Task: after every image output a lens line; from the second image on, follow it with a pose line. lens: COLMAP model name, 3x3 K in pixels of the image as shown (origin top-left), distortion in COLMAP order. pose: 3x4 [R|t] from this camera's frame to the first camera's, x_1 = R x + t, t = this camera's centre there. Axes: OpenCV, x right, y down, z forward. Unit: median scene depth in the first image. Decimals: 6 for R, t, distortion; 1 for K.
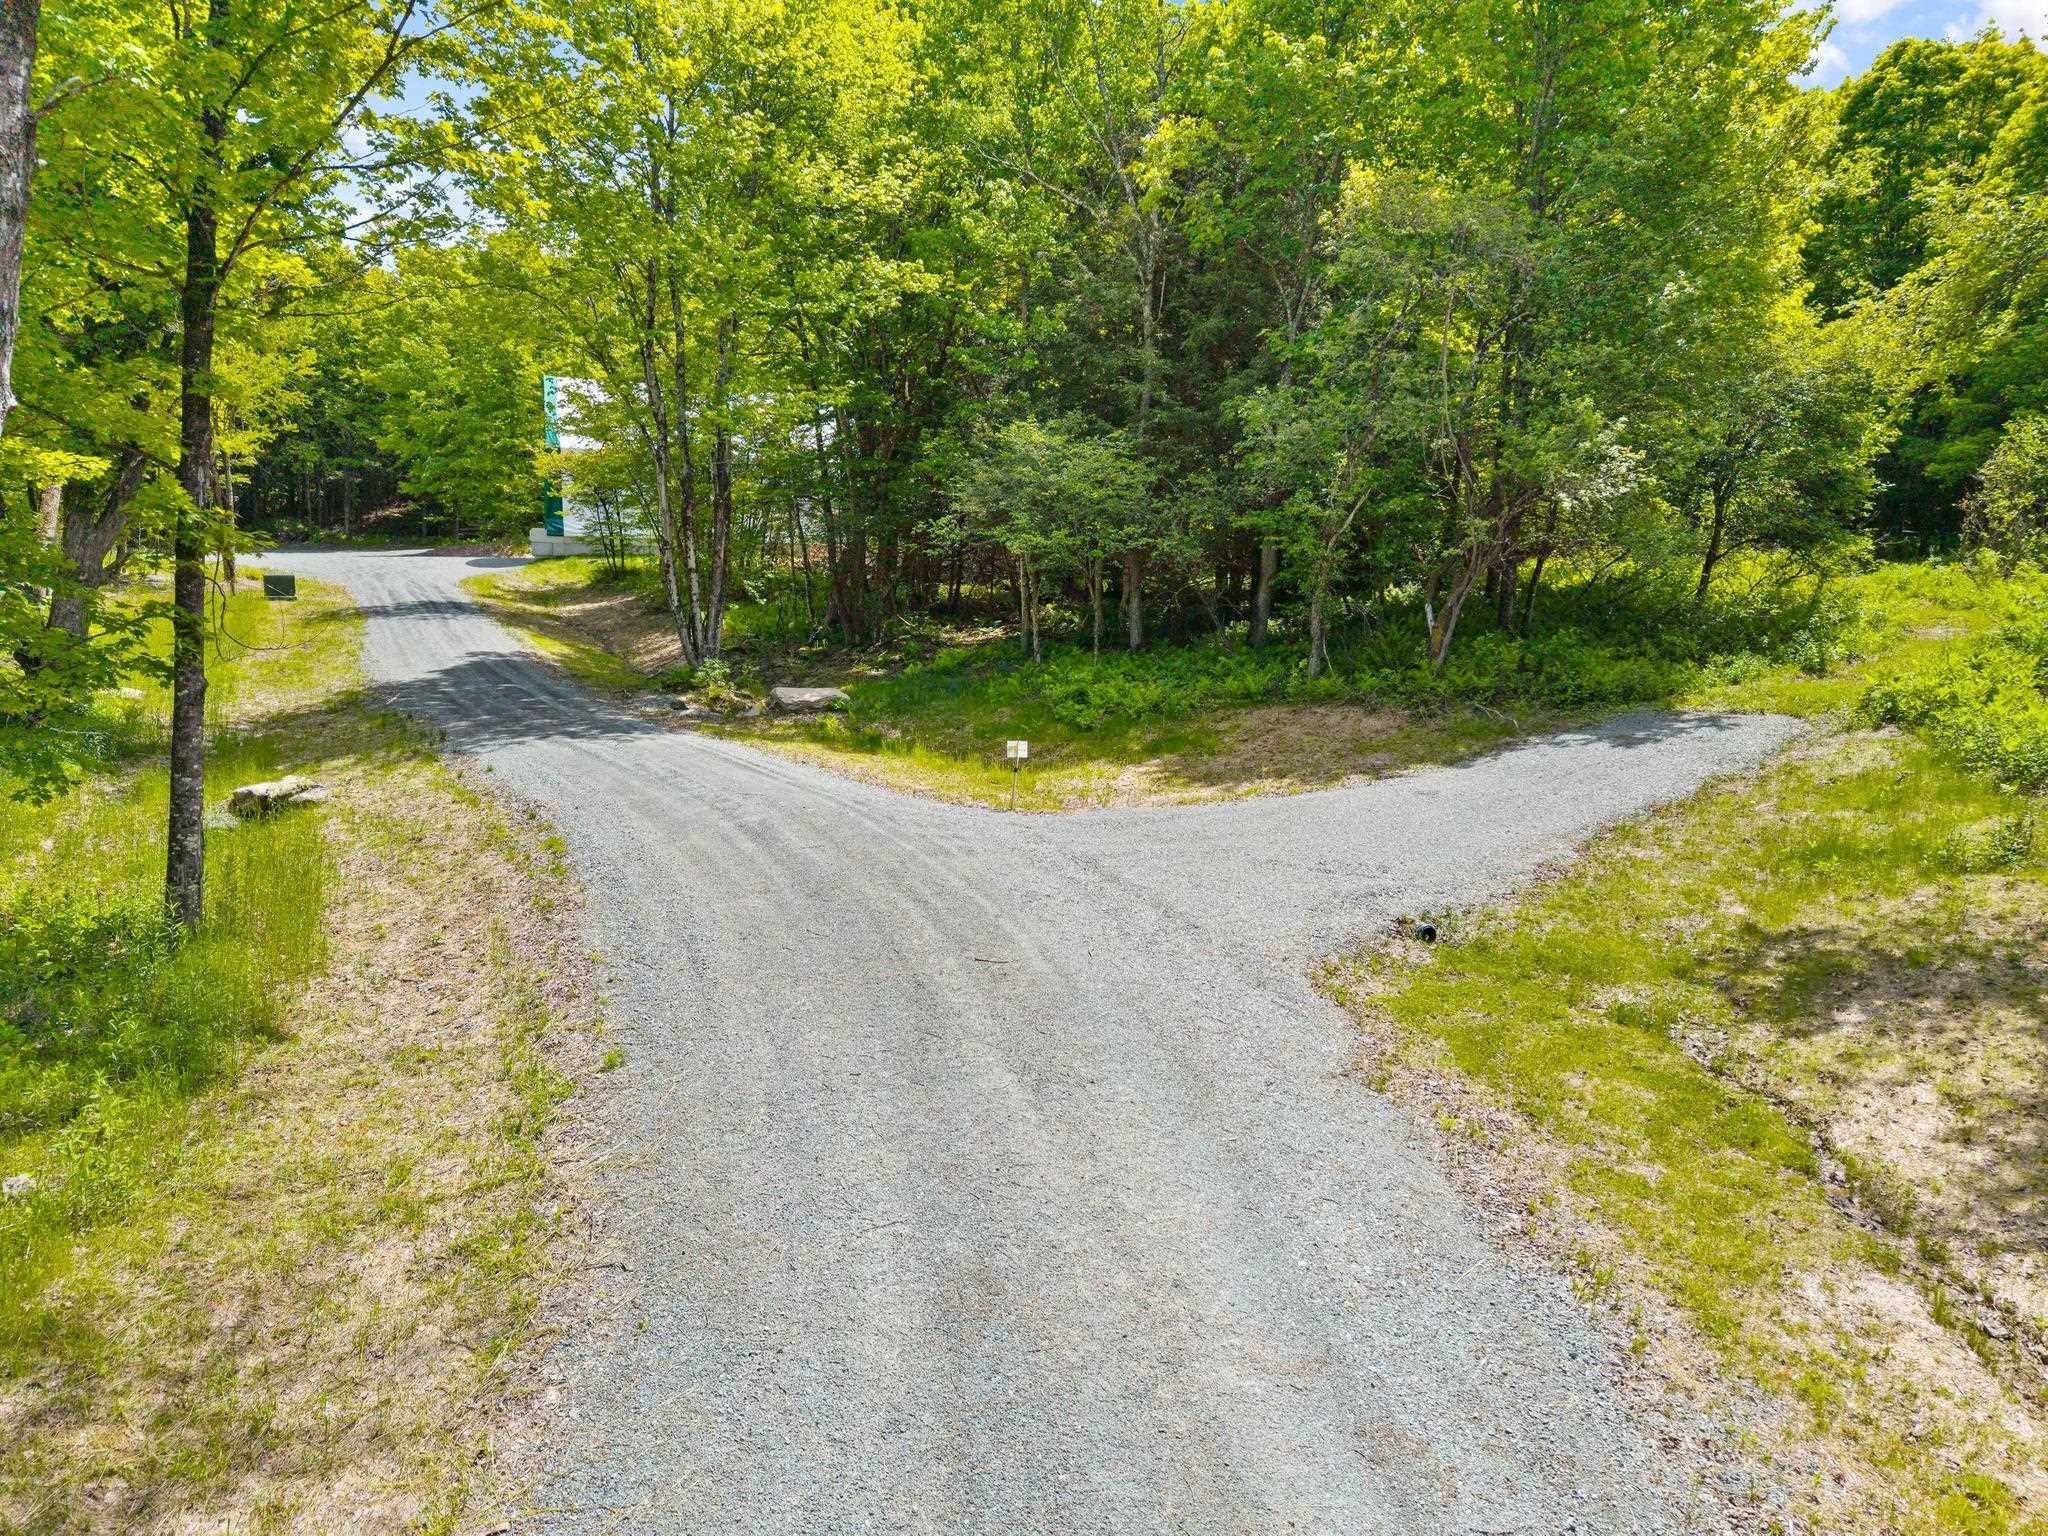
lens RADIAL K [[1379.1, 0, 1011.8], [0, 1379.1, 766.6], [0, 0, 1]] dist [0.043864, -0.043696]
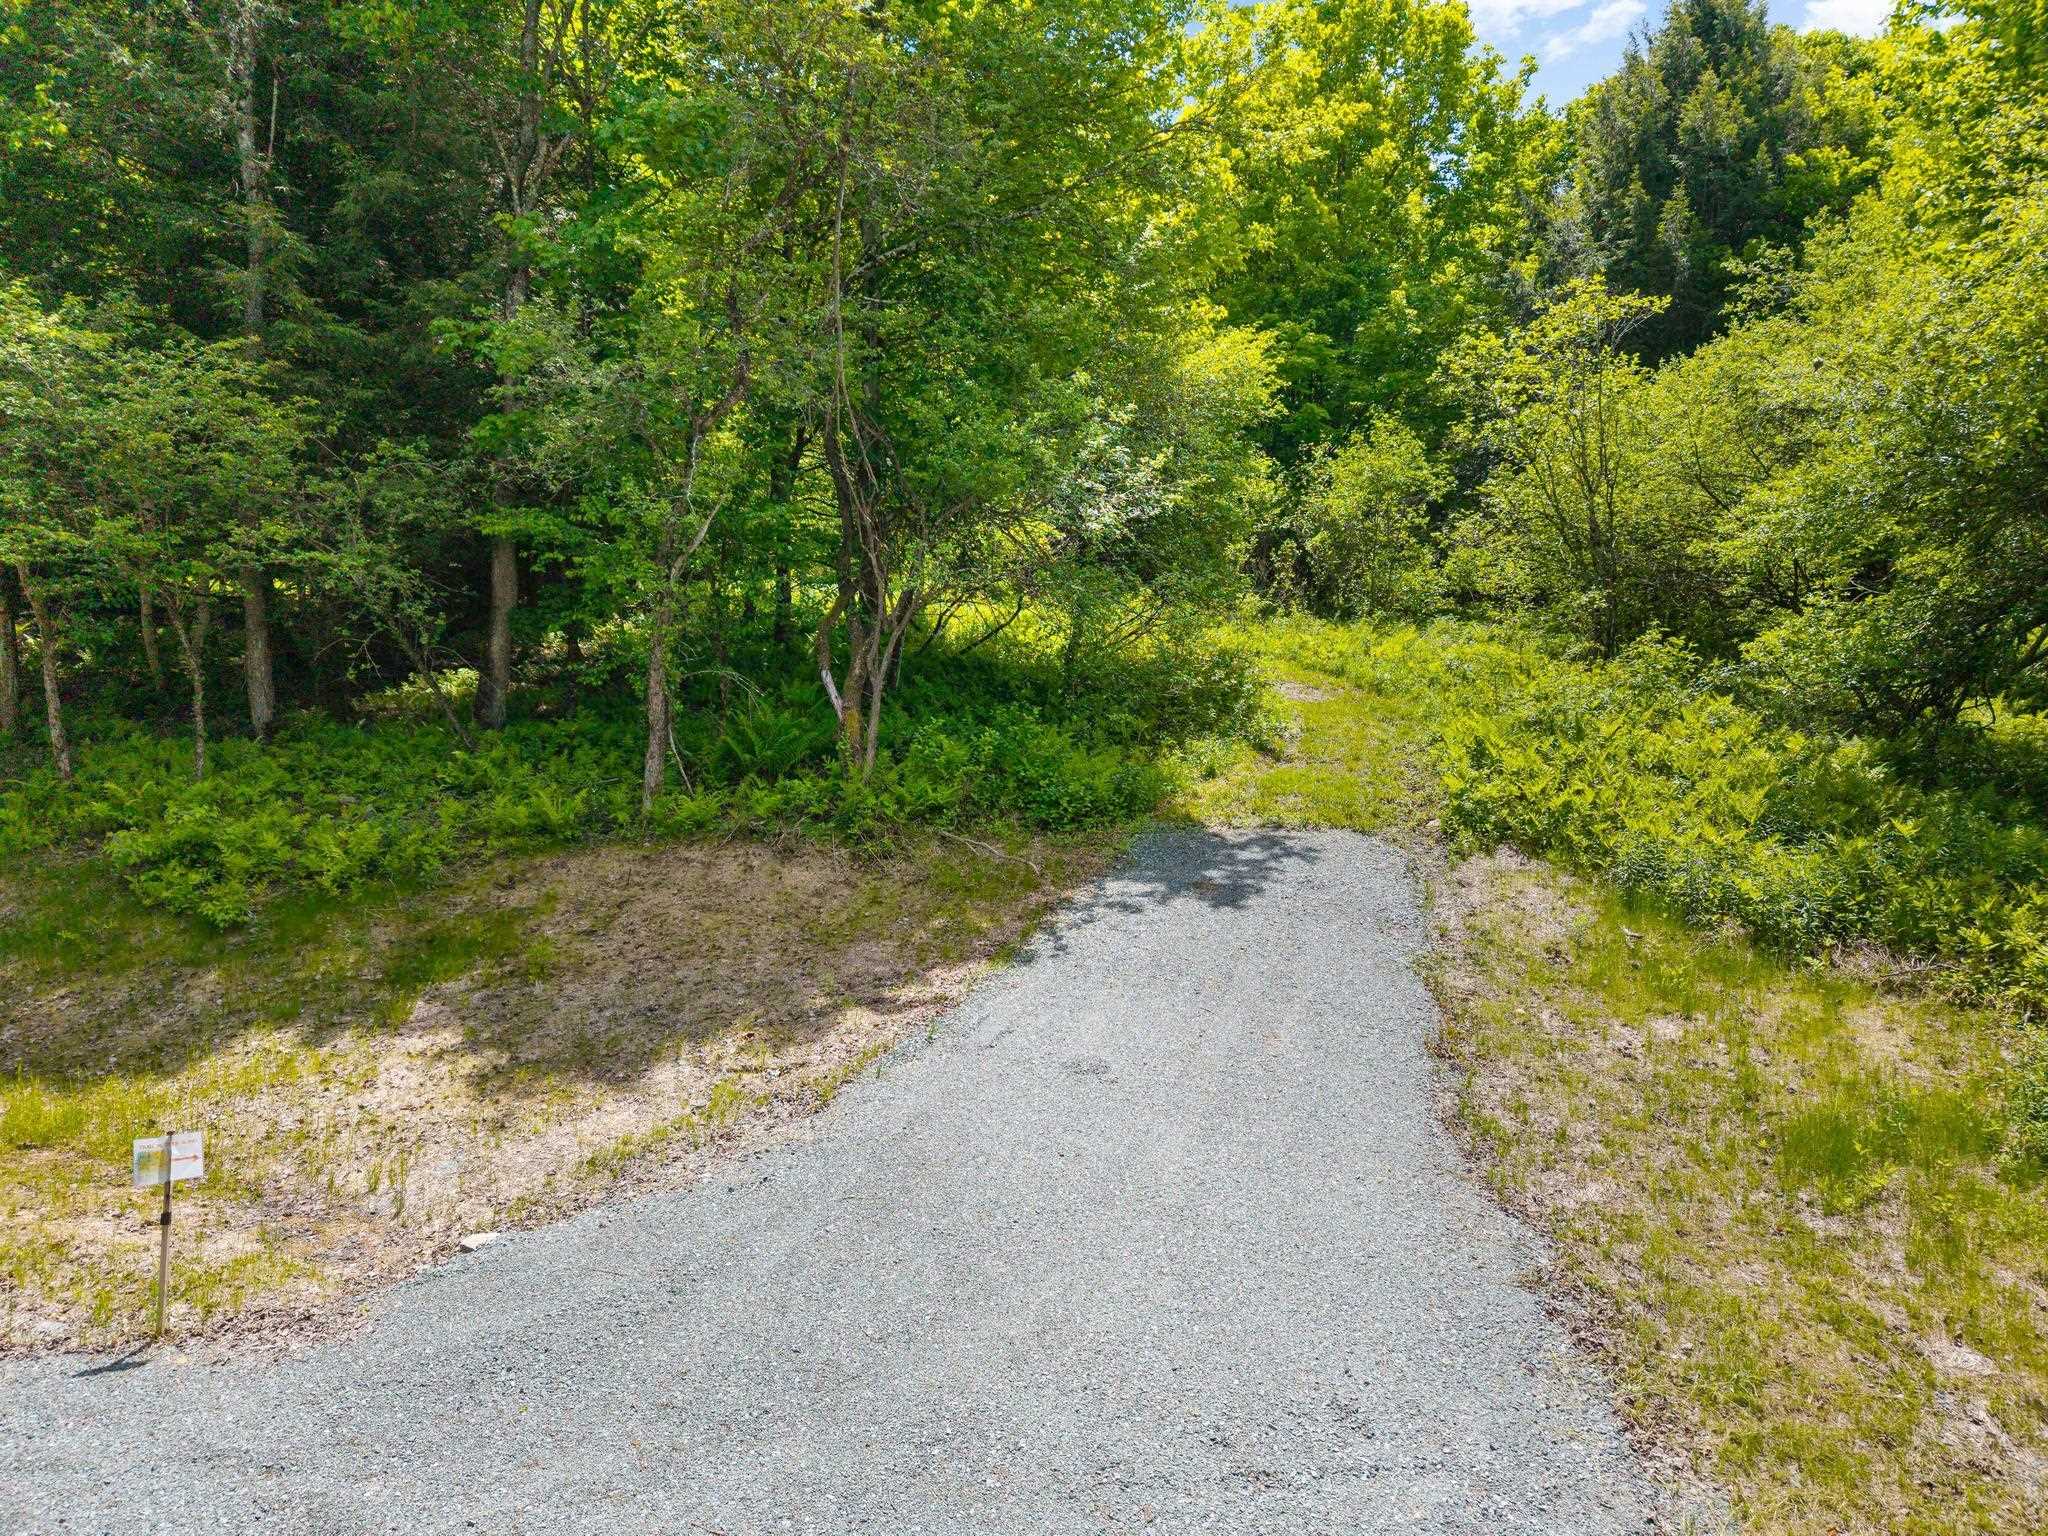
lens RADIAL K [[1399.5, 0, 1024.0], [0, 1399.5, 768.0], [0, 0, 1]] dist [0.057928, 0.001614]
pose [[0.797946, -0.054863, 0.600226, -0.019238], [0.059458, 0.998156, 0.012191, -0.067431], [-0.599788, 0.025961, 0.799737, 0.383163]]
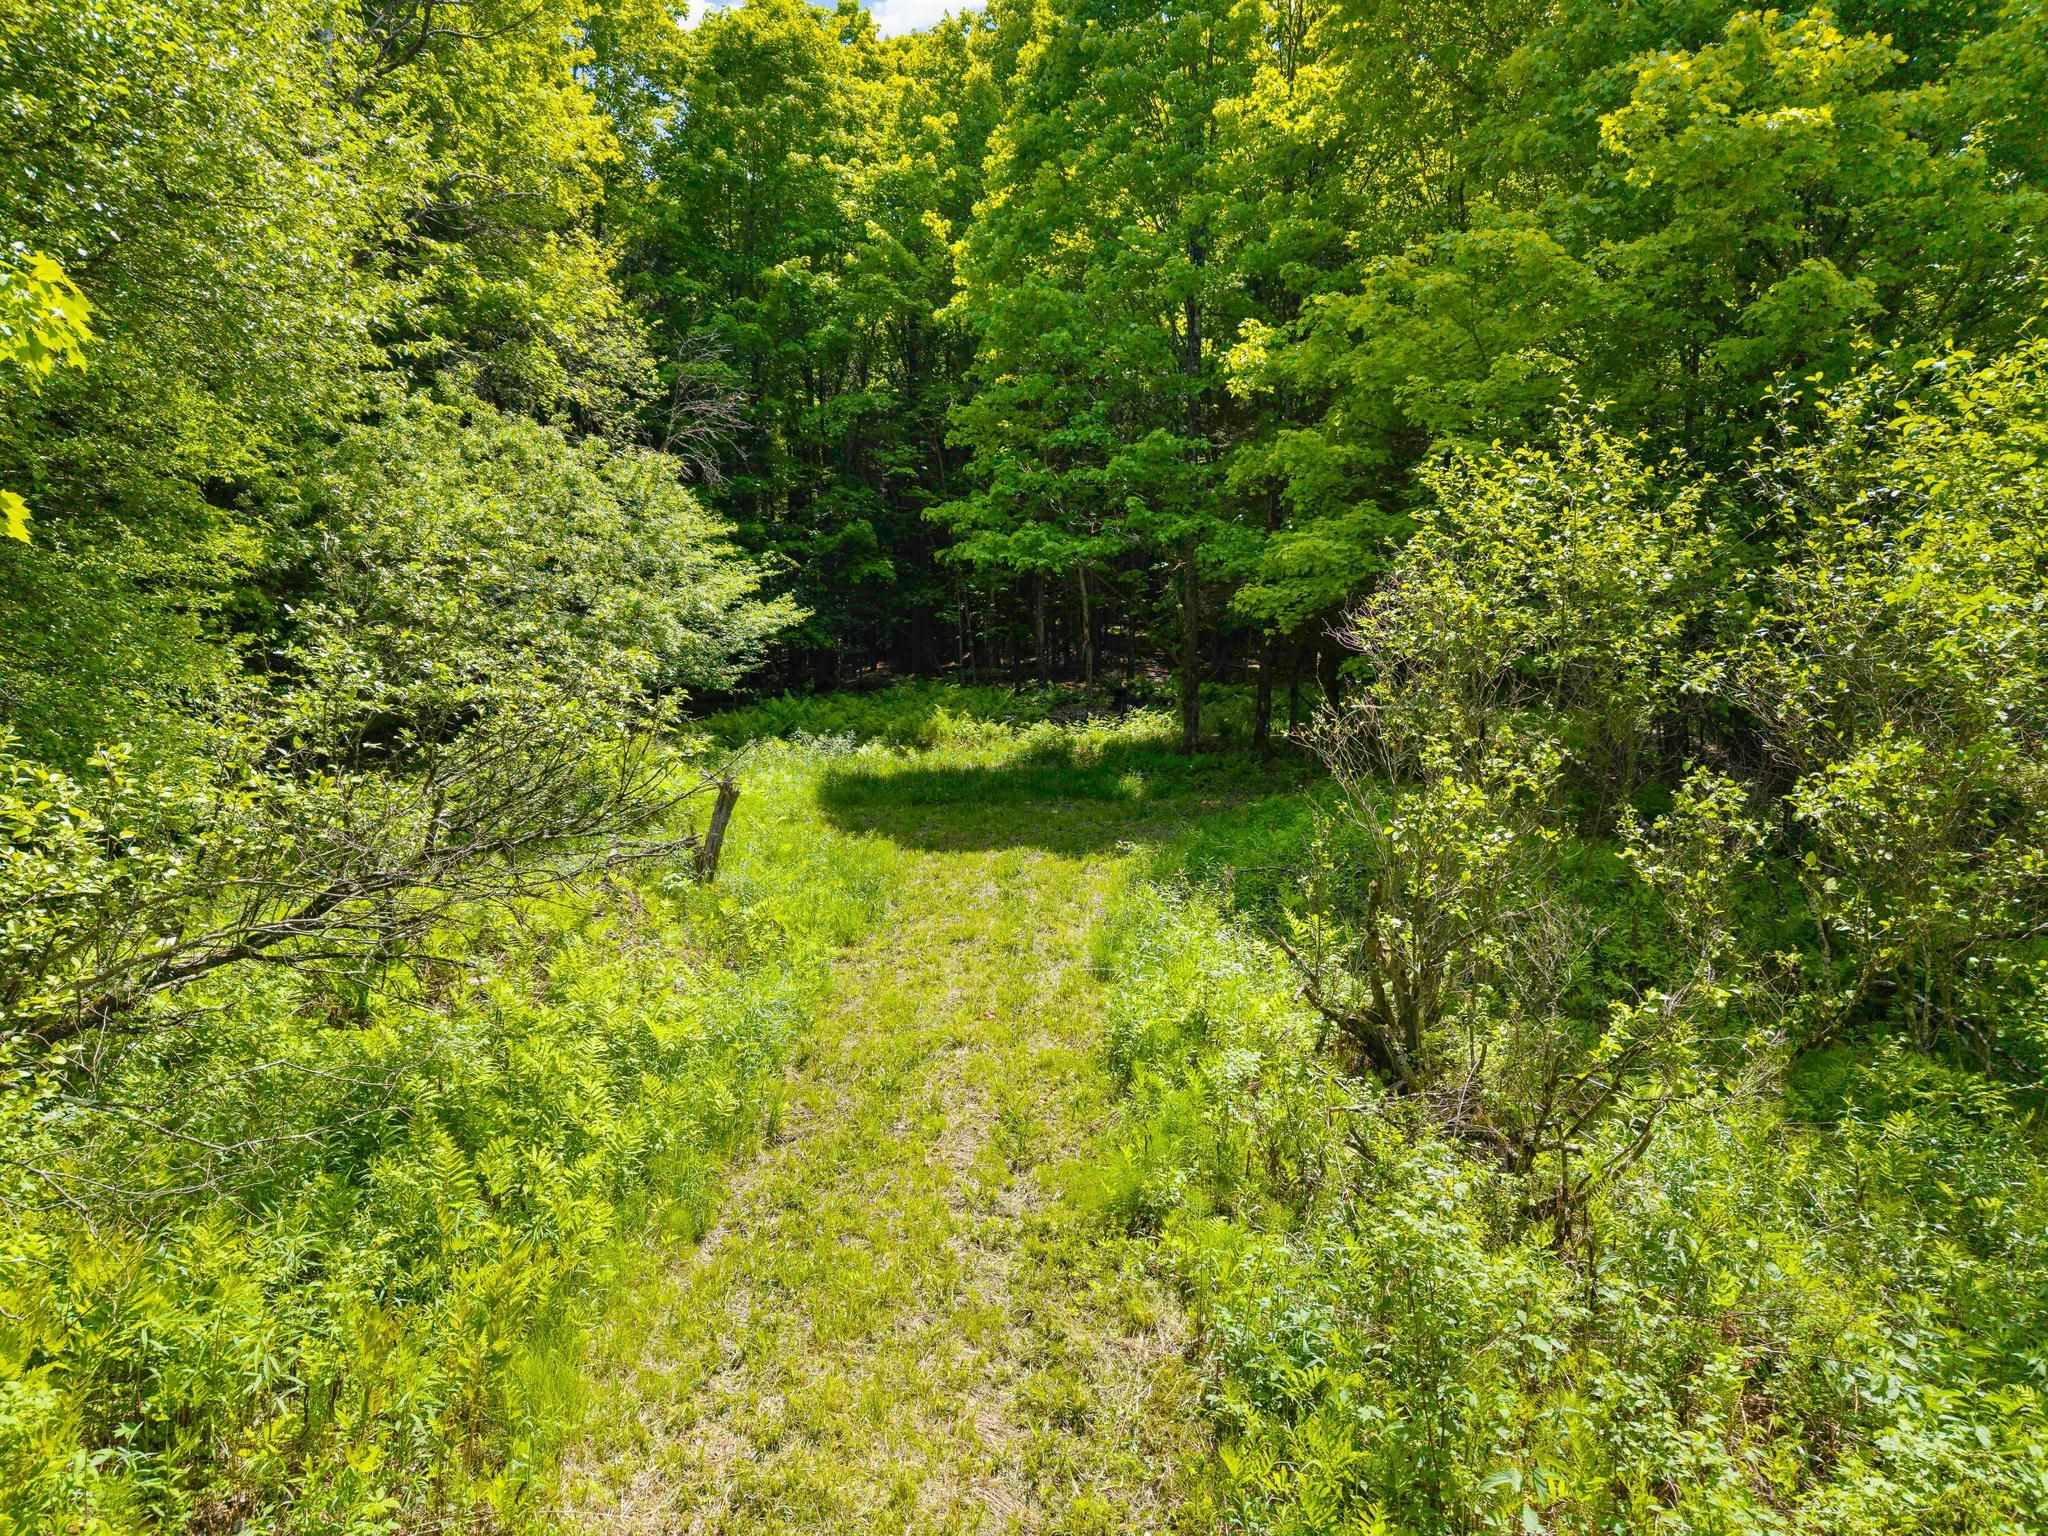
lens RADIAL K [[1379.1, 0, 1011.8], [0, 1379.1, 766.6], [0, 0, 1]] dist [0.043864, -0.043696]
pose [[0.939374, -0.014787, 0.342576, 0.736722], [0.029982, 0.998785, -0.039102, -0.242194], [-0.341582, 0.047002, 0.938676, 1.052544]]
